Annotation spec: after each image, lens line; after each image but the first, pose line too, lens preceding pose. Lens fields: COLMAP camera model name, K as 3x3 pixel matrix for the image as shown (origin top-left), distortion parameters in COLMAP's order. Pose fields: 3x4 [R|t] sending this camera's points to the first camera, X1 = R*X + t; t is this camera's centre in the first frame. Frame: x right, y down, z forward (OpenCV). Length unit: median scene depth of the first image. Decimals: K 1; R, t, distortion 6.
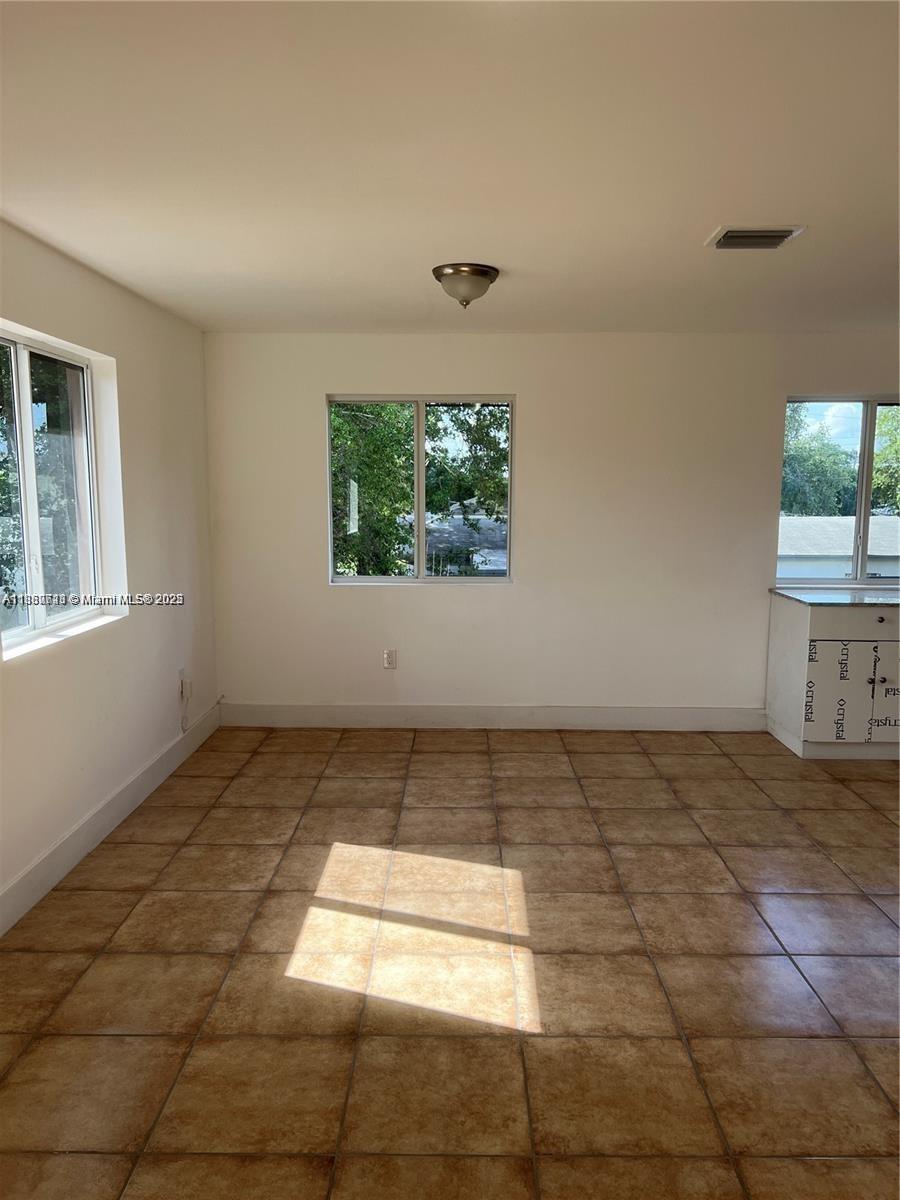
lens RADIAL K [[922.8, 0, 450.0], [0, 922.8, 600.0], [0, 0, 1]] dist [-0.006665, 0.000951]
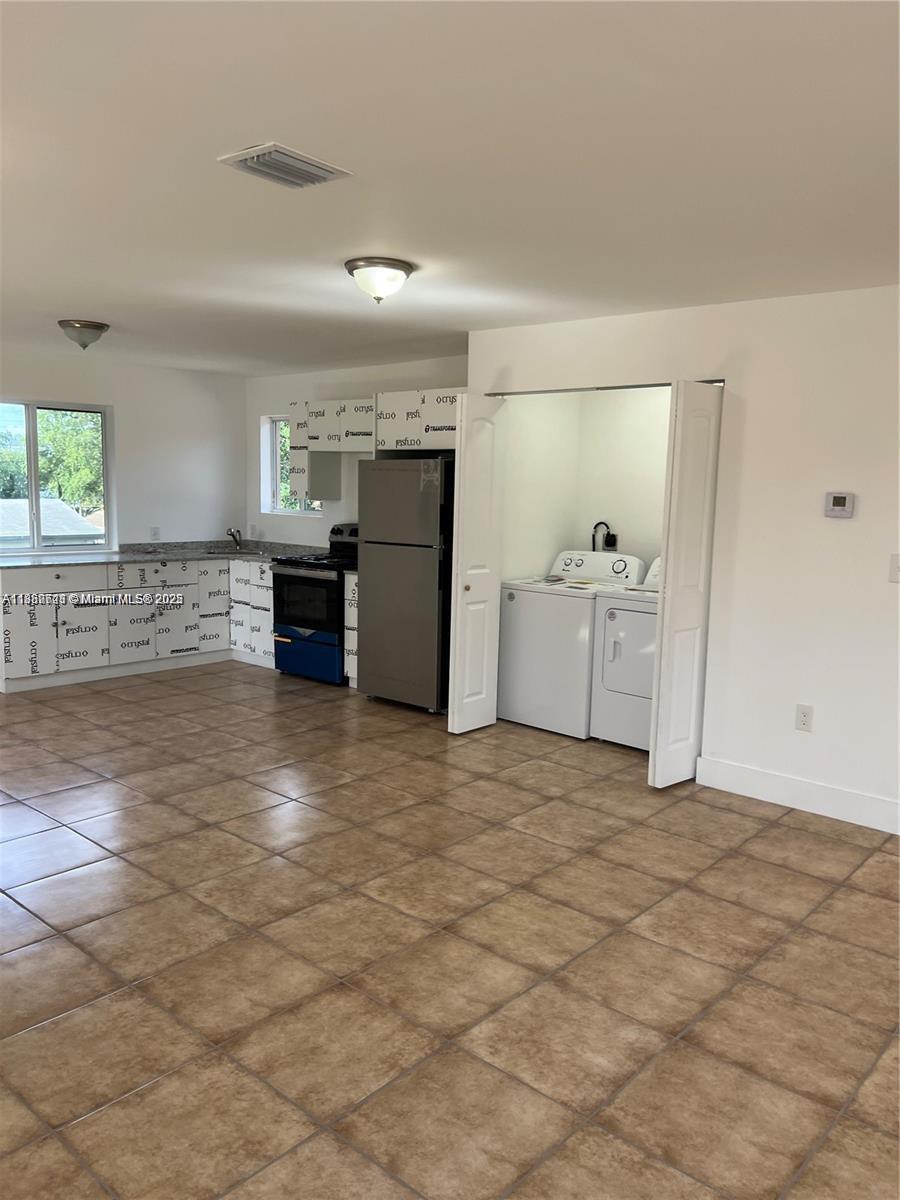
lens RADIAL K [[913.9, 0, 450.0], [0, 913.9, 600.0], [0, 0, 1]] dist [0.010480, -0.043595]
pose [[0.660007, -0.083859, 0.746564, -0.126648], [0.069303, 0.996309, 0.050644, 0.027693], [-0.748056, 0.018314, 0.663383, -0.254939]]
